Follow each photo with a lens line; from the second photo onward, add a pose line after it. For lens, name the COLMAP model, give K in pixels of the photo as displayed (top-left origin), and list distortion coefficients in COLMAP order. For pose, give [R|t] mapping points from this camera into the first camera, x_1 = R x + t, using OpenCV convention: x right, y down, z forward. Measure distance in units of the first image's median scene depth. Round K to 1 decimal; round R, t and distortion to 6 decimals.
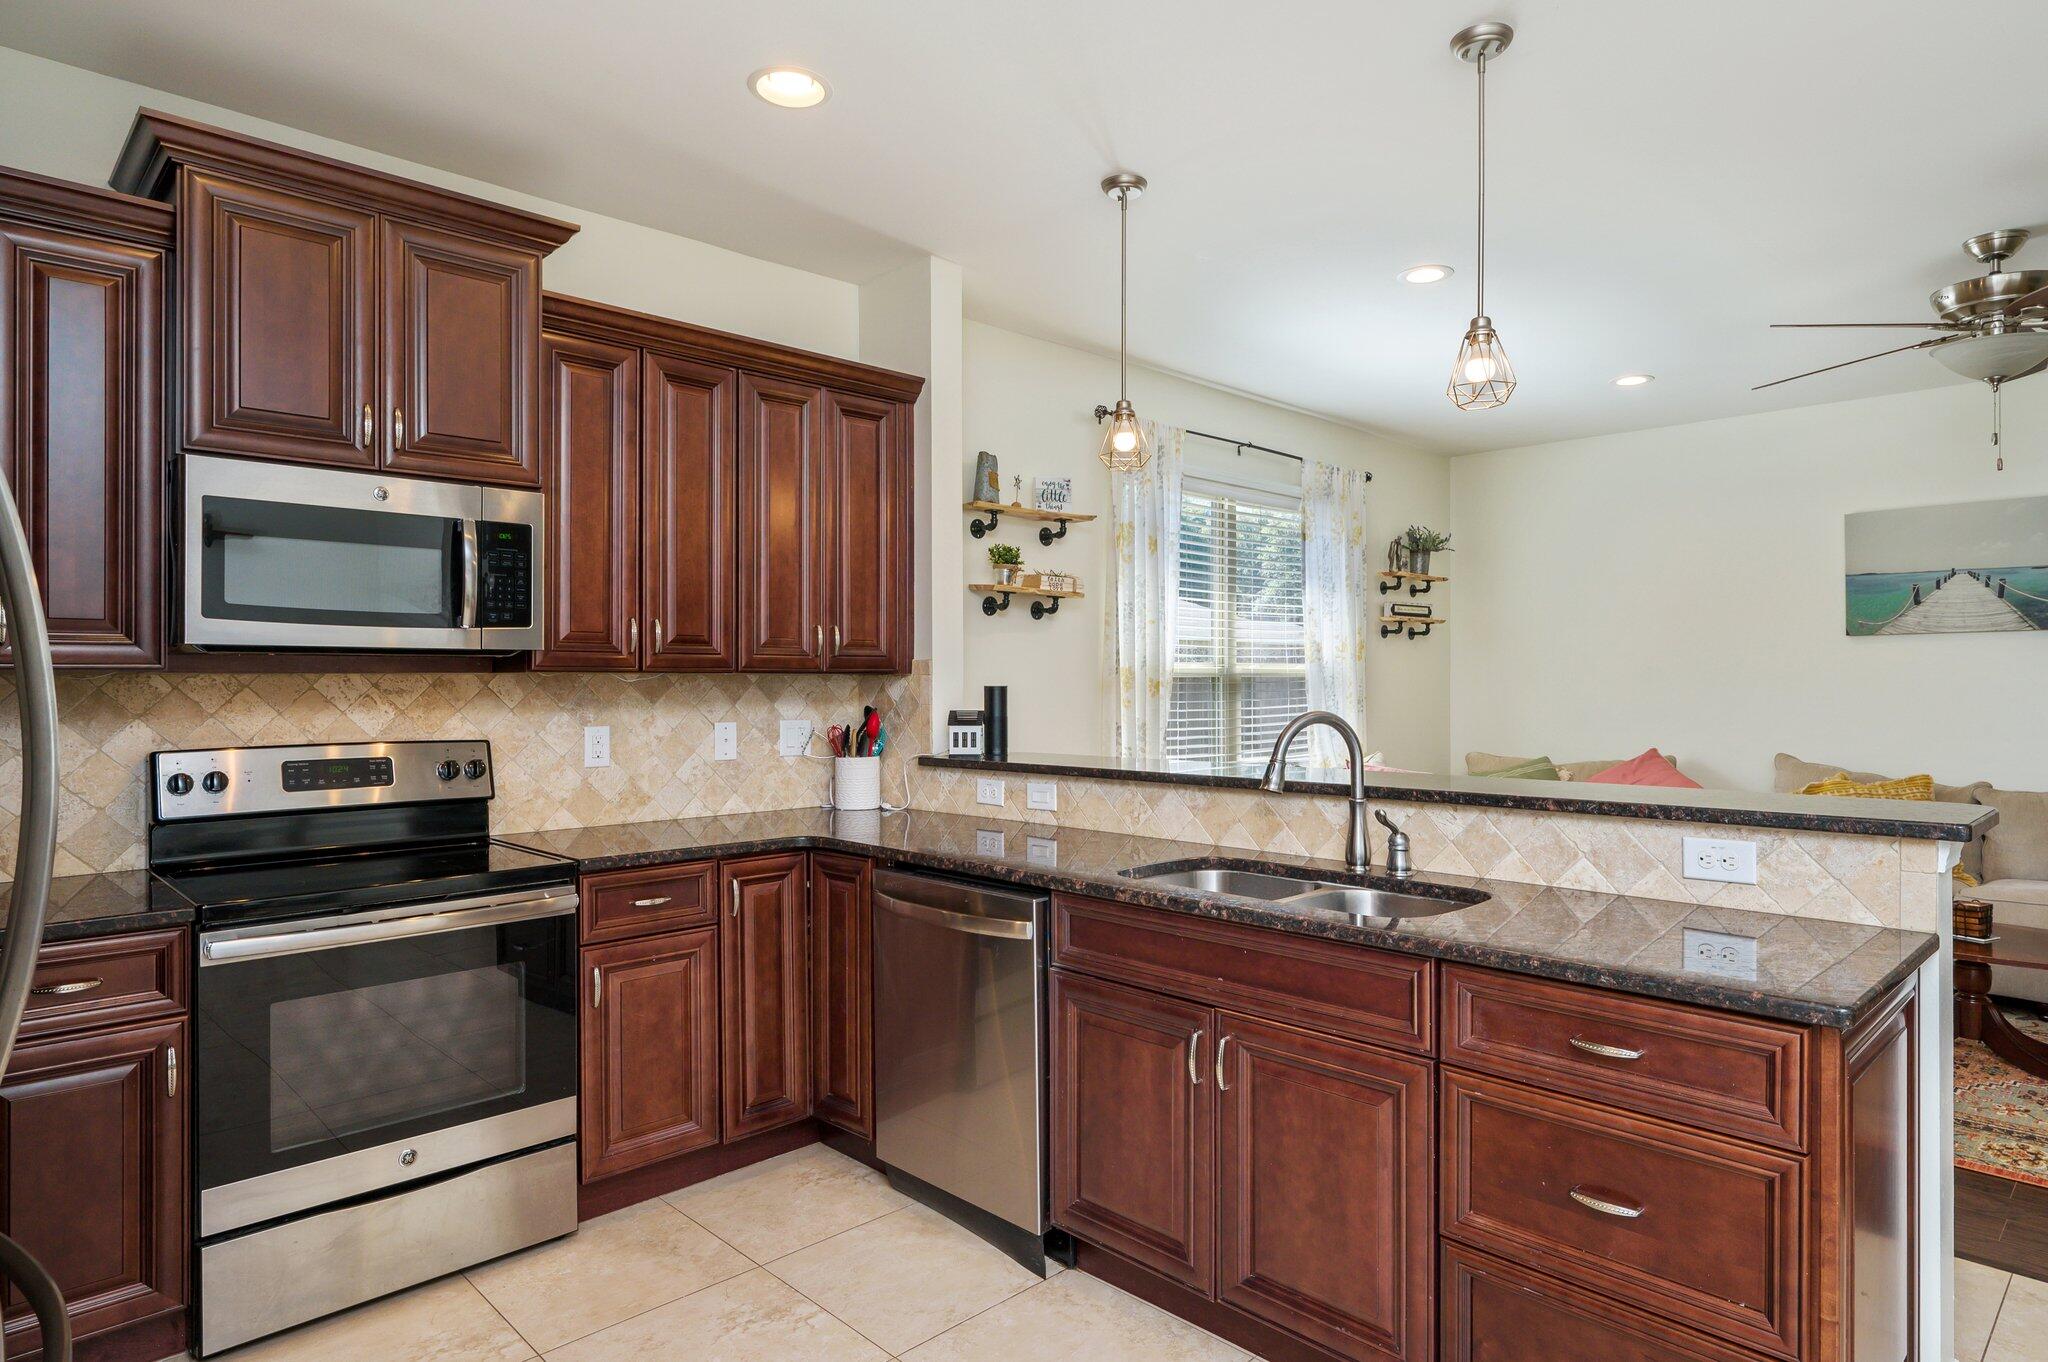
lens RADIAL K [[1158.1, 0, 1026.4], [0, 1158.1, 680.6], [0, 0, 1]] dist [-0.004984, -0.002759]
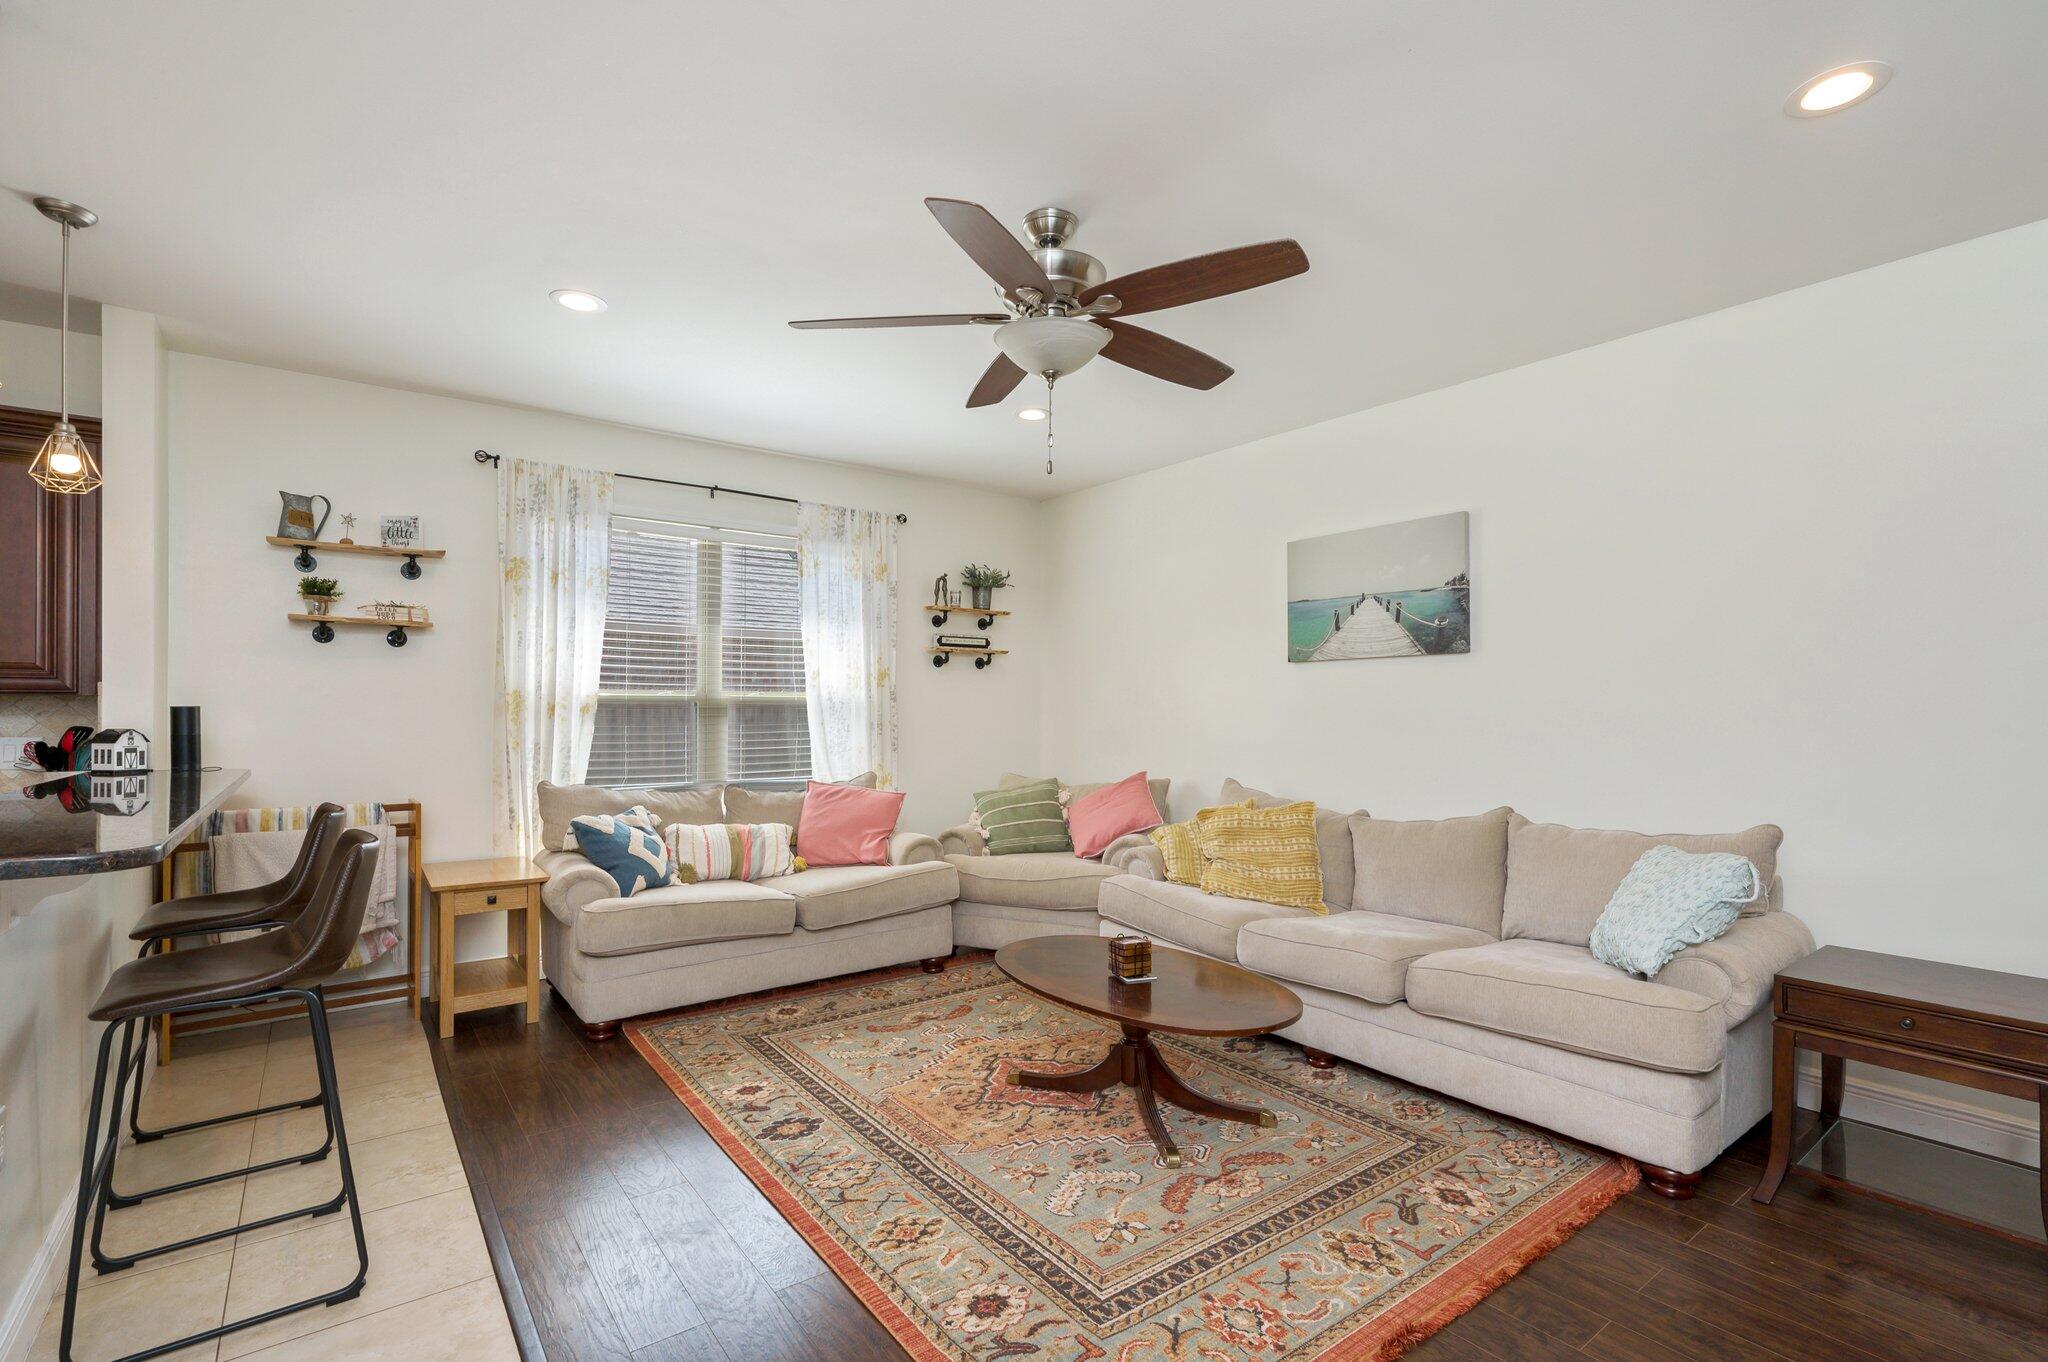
lens RADIAL K [[930.8, 0, 1029.3], [0, 930.8, 707.6], [0, 0, 1]] dist [0.000745, -0.000295]
pose [[0.993051, 0.003191, -0.117637, 0.890957], [-0.003526, 0.999990, -0.002634, 0.005637], [0.117628, 0.003030, 0.993053, 0.251211]]
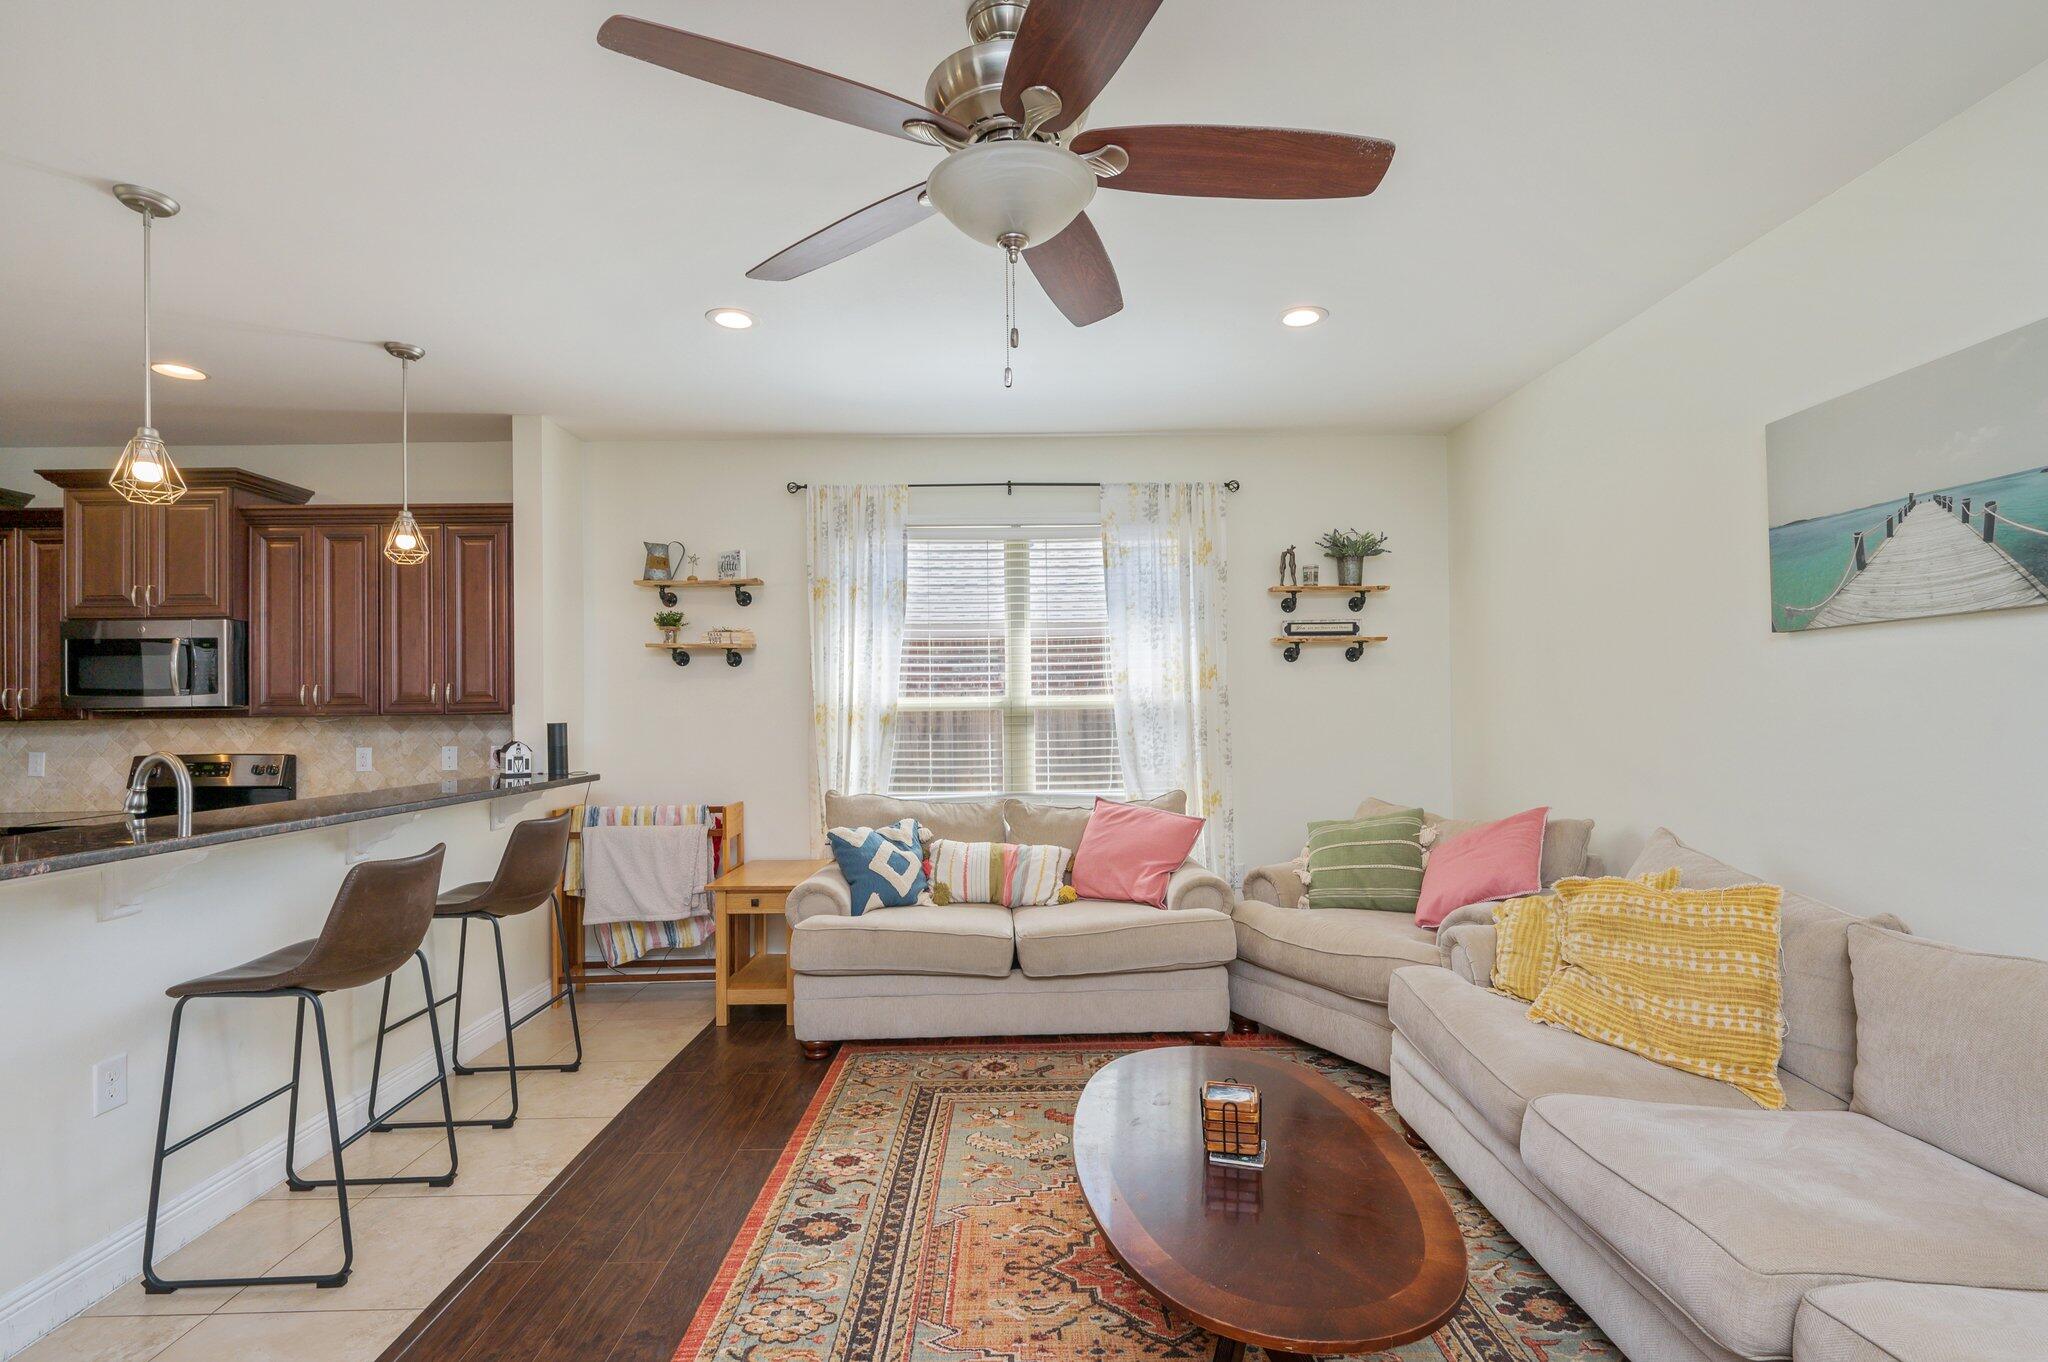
lens RADIAL K [[930.8, 0, 1028.8], [0, 930.8, 693.7], [0, 0, 1]] dist [0.000745, -0.000295]
pose [[0.728031, -0.016600, -0.685343, 1.162382], [0.010621, 0.999860, -0.012936, -0.009995], [0.685462, 0.002139, 0.728105, 0.621081]]
